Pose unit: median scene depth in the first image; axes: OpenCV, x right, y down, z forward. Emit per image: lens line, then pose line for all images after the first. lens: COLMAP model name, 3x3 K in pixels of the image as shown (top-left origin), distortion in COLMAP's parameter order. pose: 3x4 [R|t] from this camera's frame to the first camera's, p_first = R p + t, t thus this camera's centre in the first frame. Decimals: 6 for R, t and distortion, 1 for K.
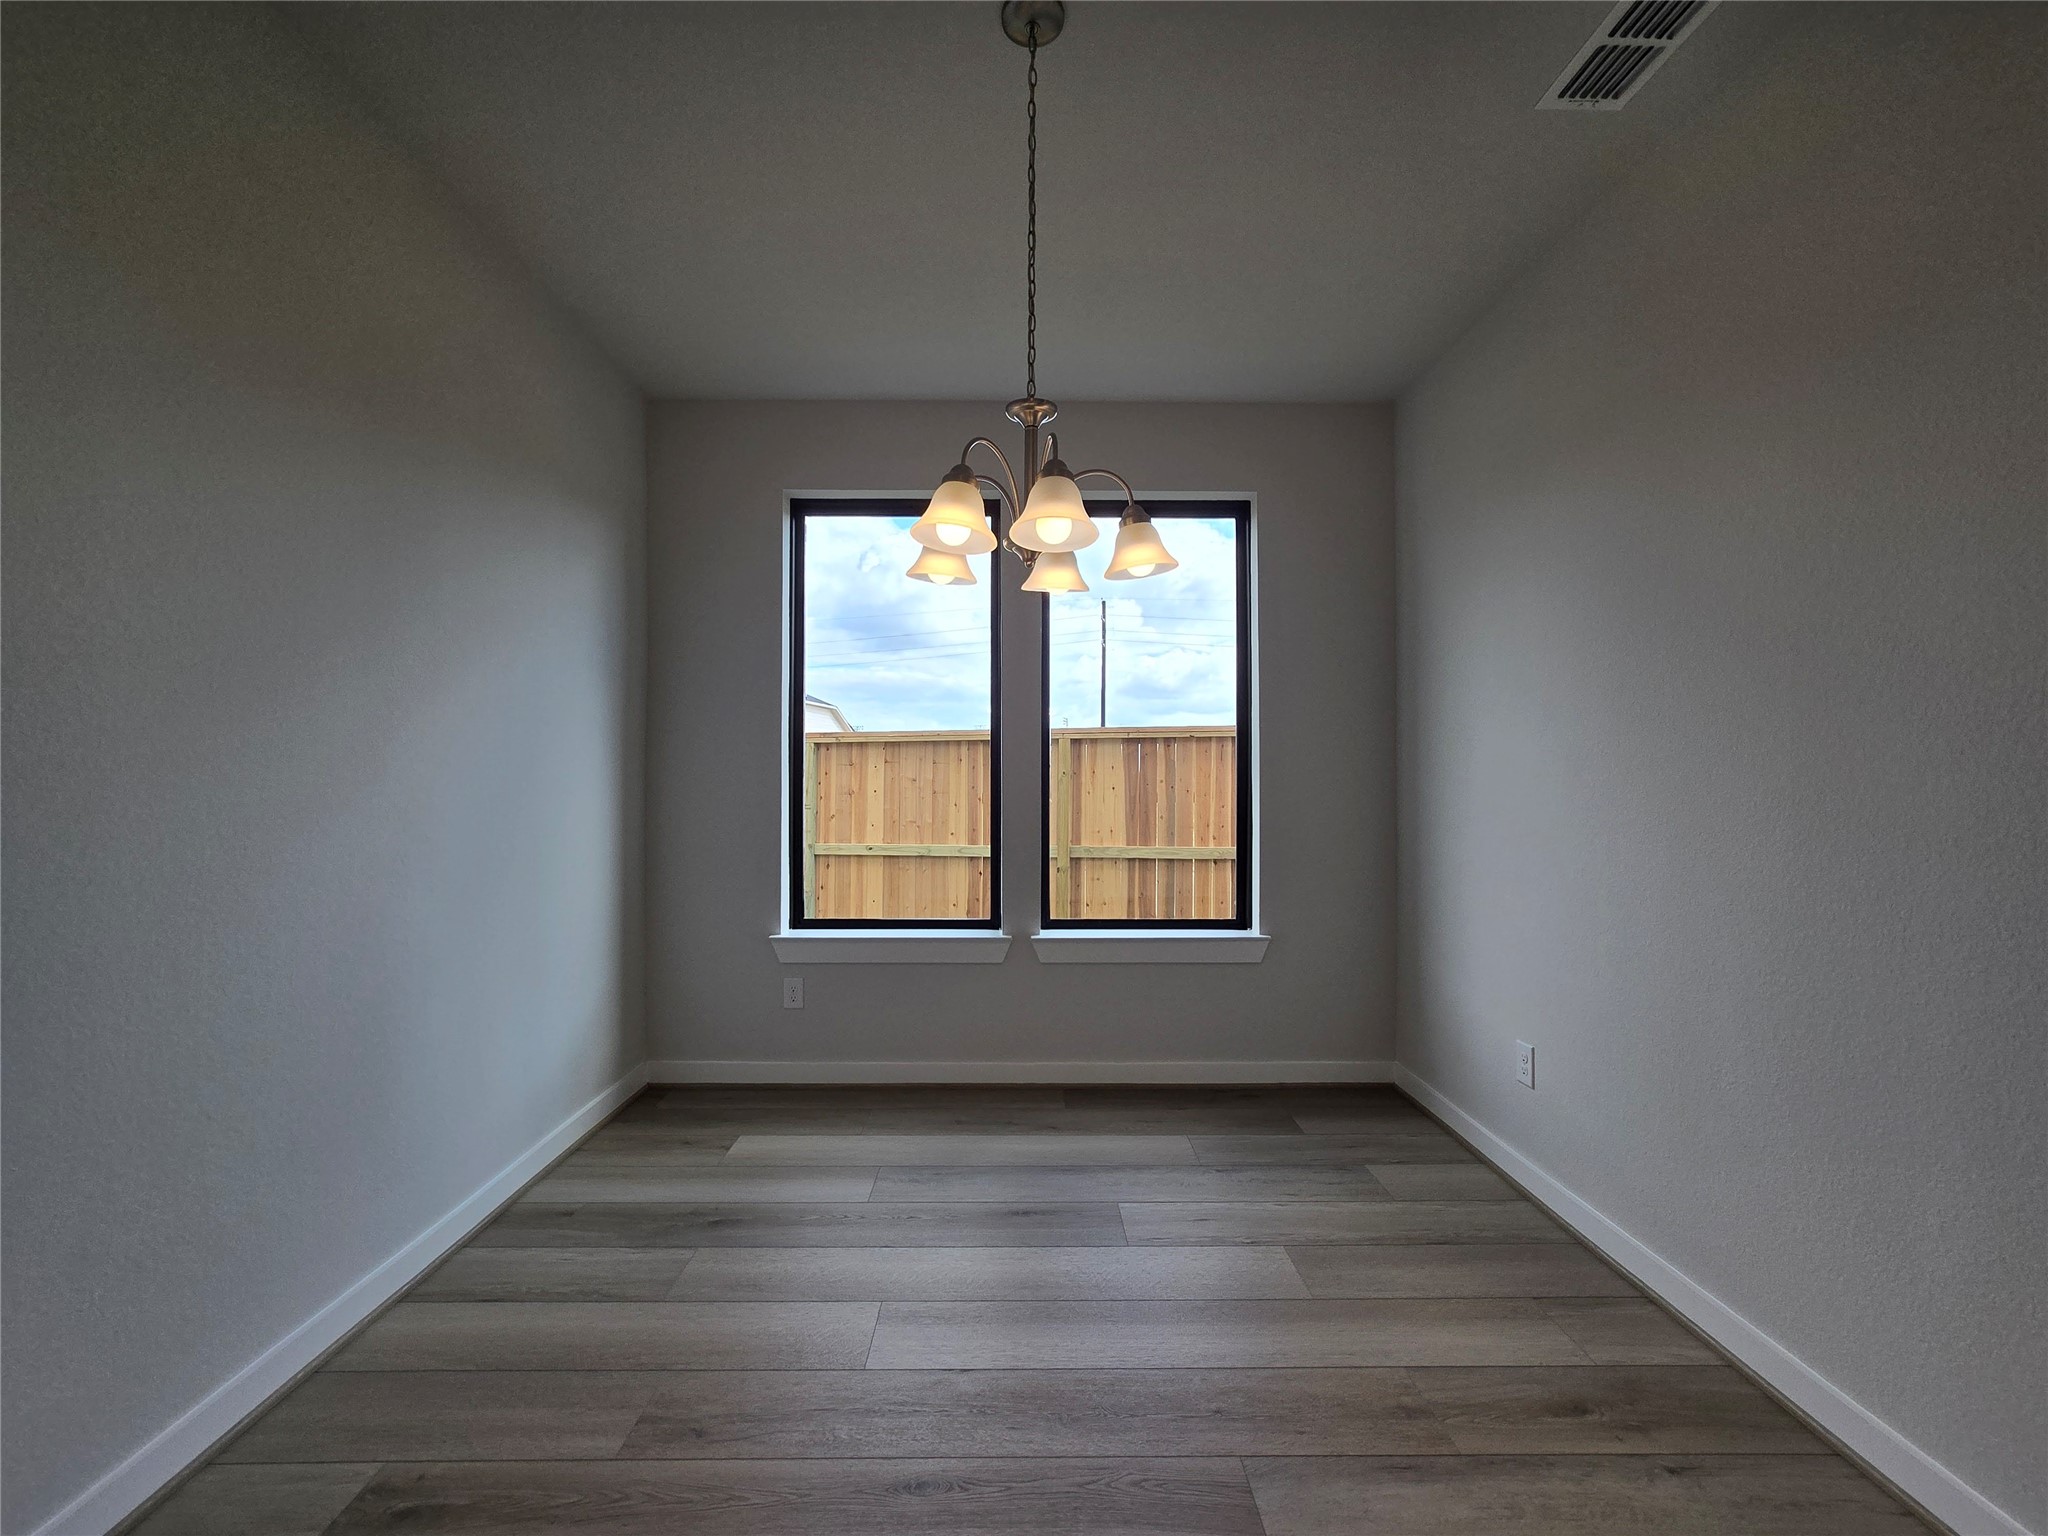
lens RADIAL K [[841.2, 0, 1022.9], [0, 841.2, 772.2], [0, 0, 1]] dist [-0.005509, 0.002223]
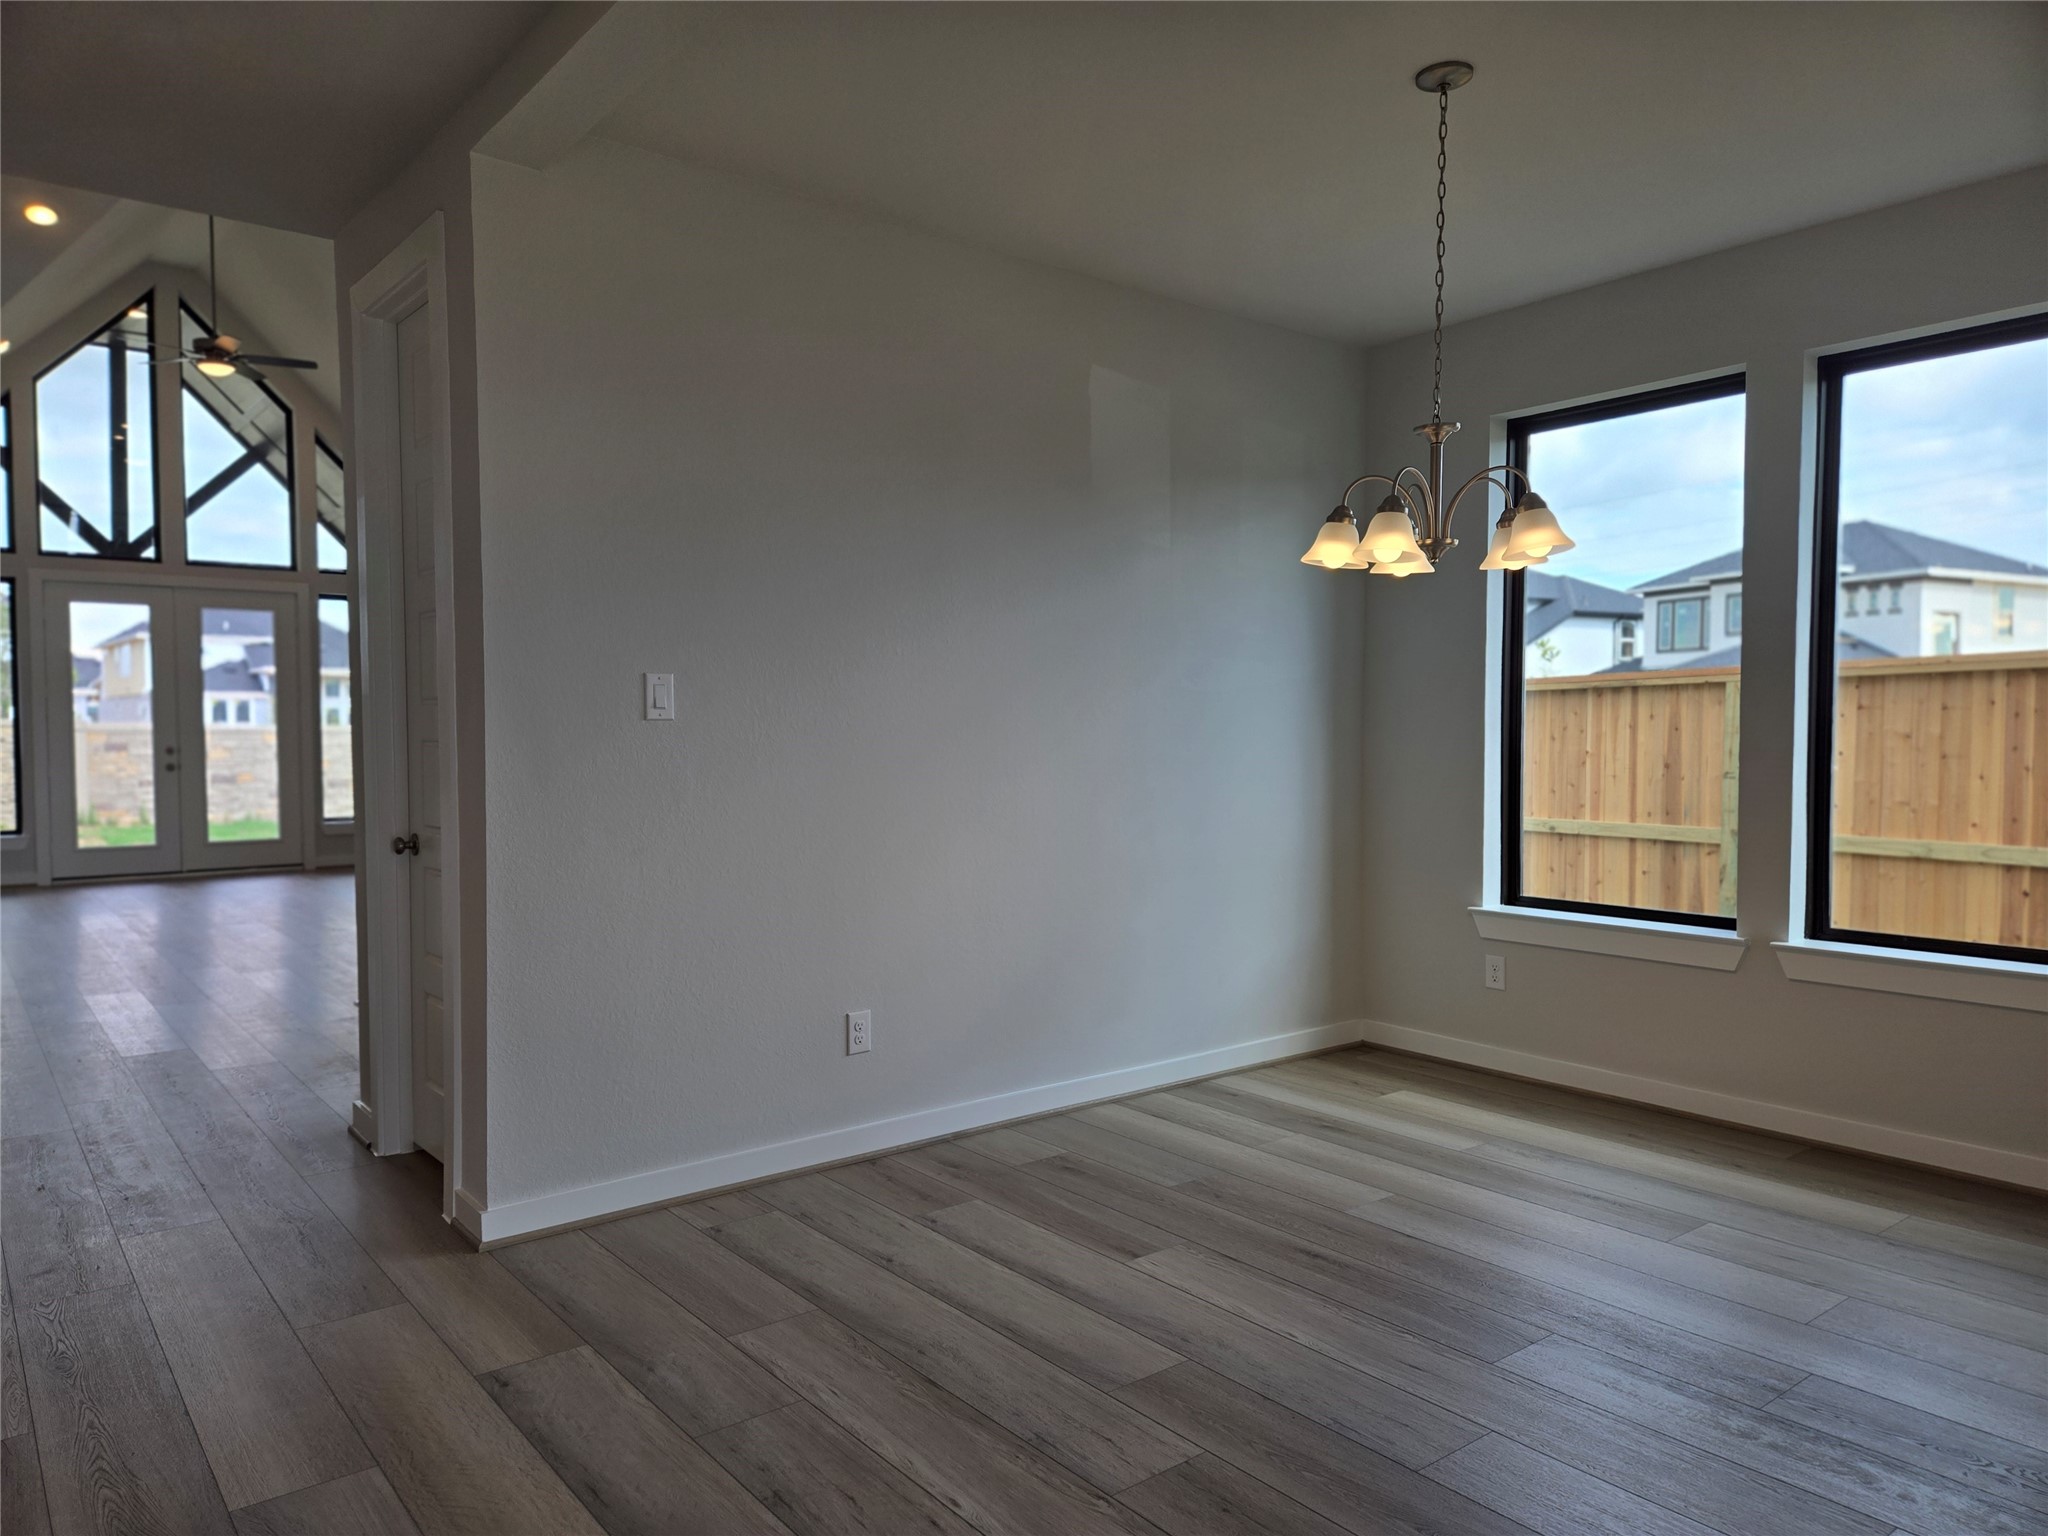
lens RADIAL K [[1356.4, 0, 1009.1], [0, 1356.4, 782.5], [0, 0, 1]] dist [0.044224, -0.012946]
pose [[0.612372, 0.026529, -0.790125, 0.586919], [0.009858, 0.999103, 0.041185, -0.011187], [0.790509, -0.033009, 0.611561, -0.332109]]
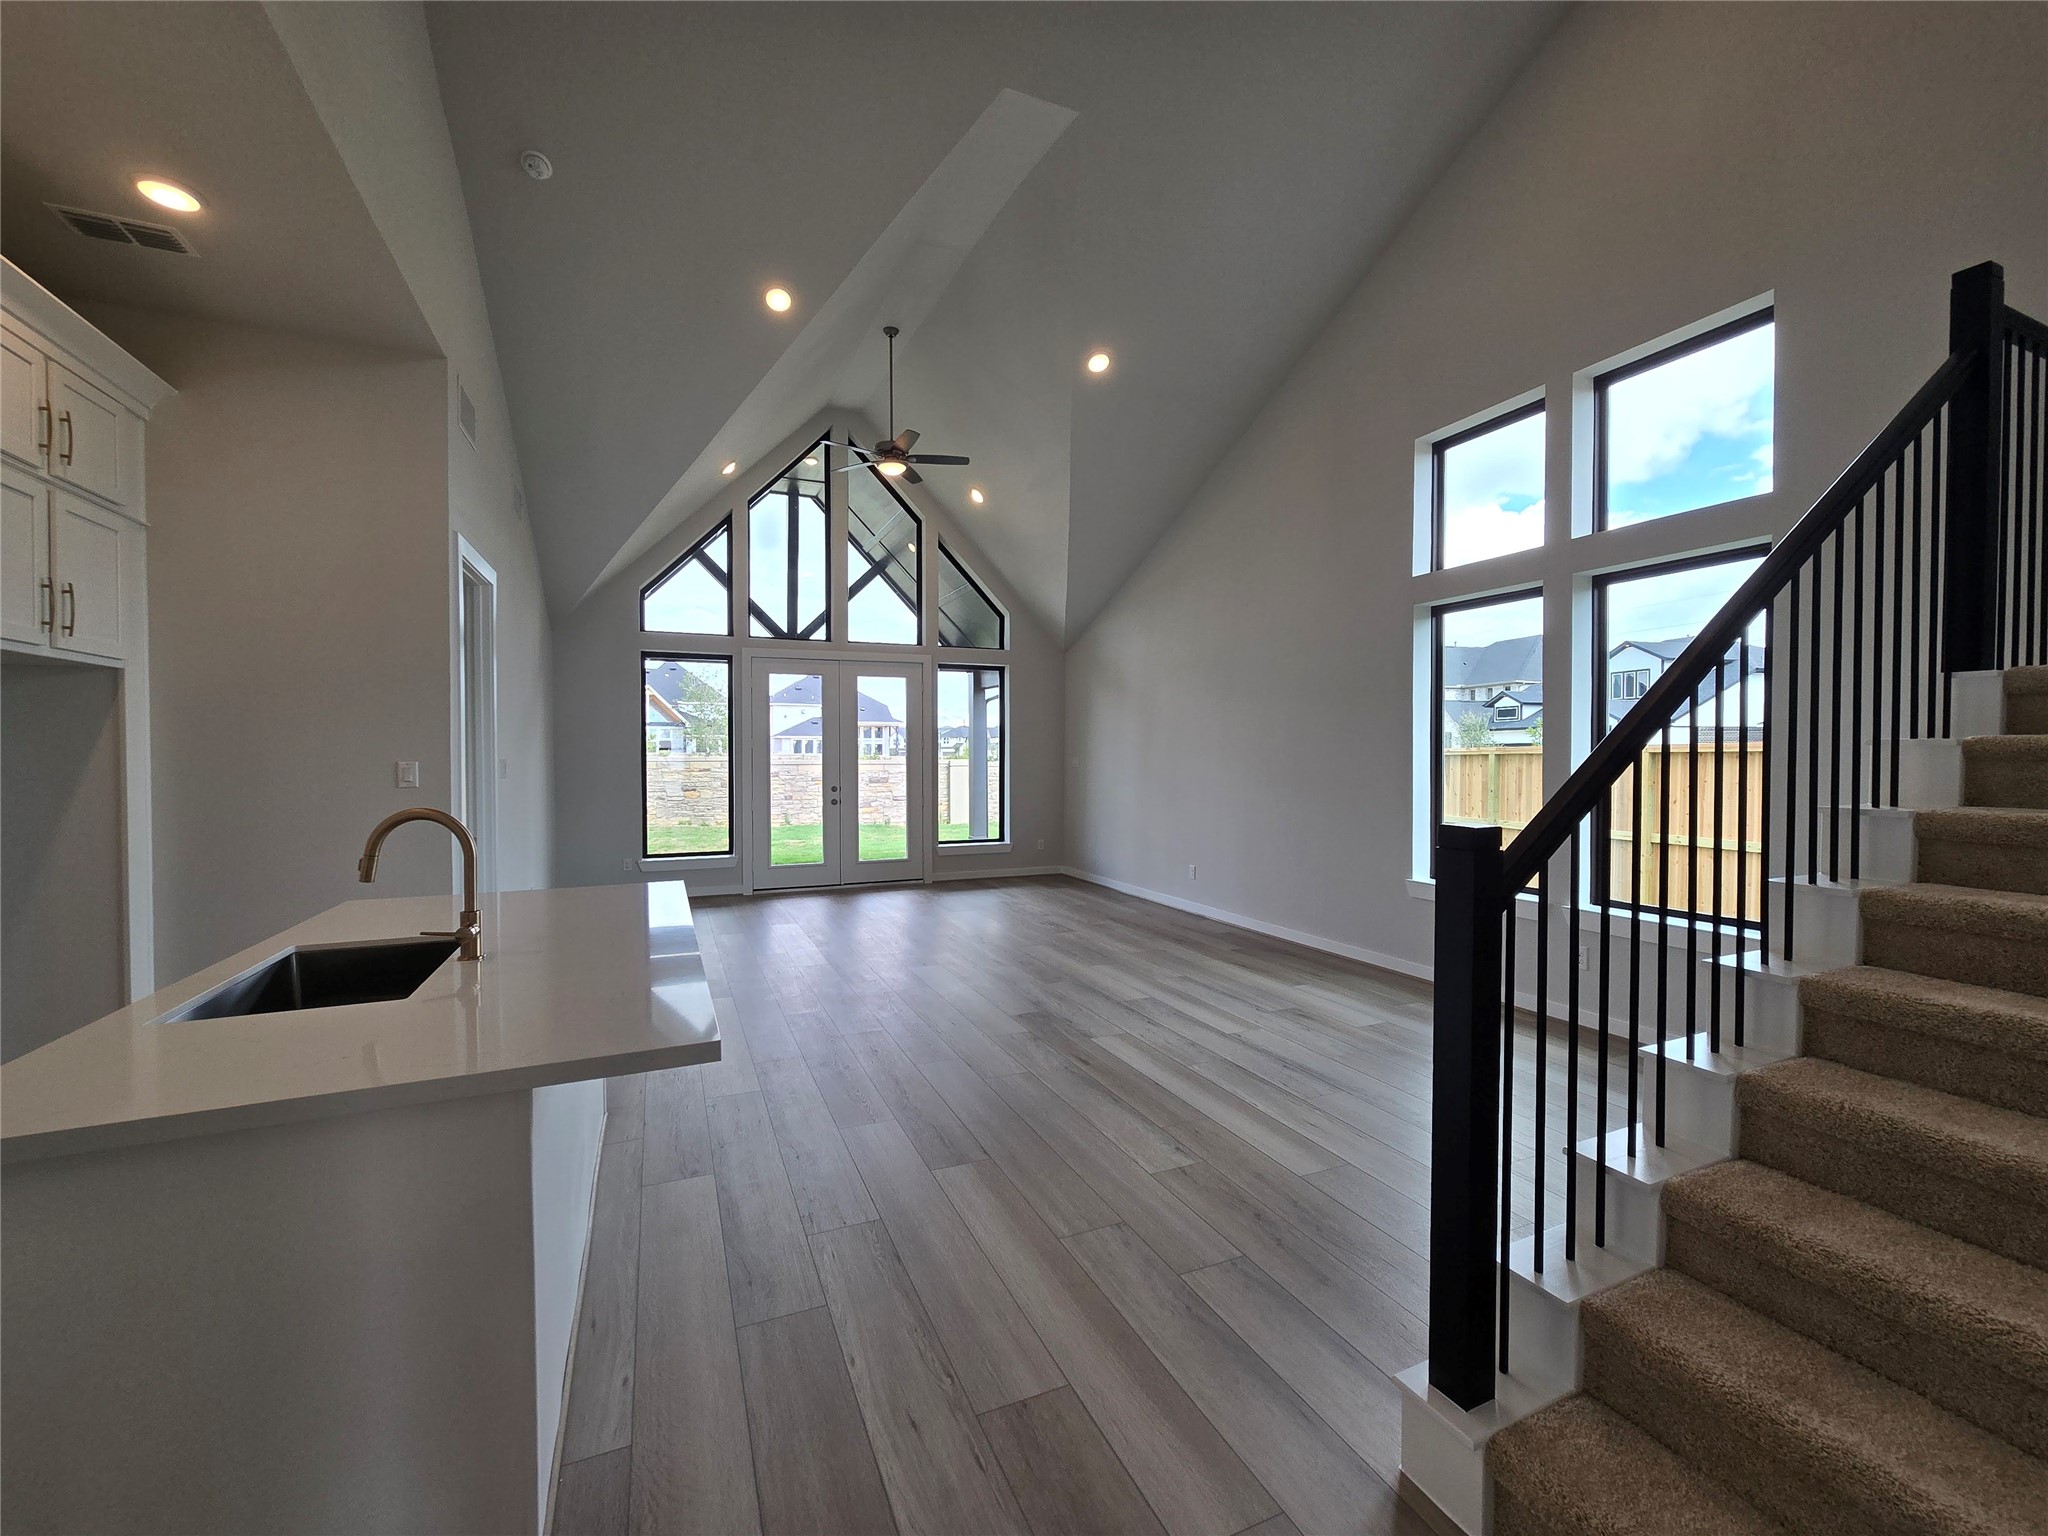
lens RADIAL K [[841.2, 0, 1027.7], [0, 841.2, 760.8], [0, 0, 1]] dist [-0.005509, 0.002223]
pose [[0.391365, 0.002070, -0.920233, -0.792282], [0.012200, 0.999898, 0.007438, -0.072386], [0.920155, -0.014138, 0.391300, -0.357268]]
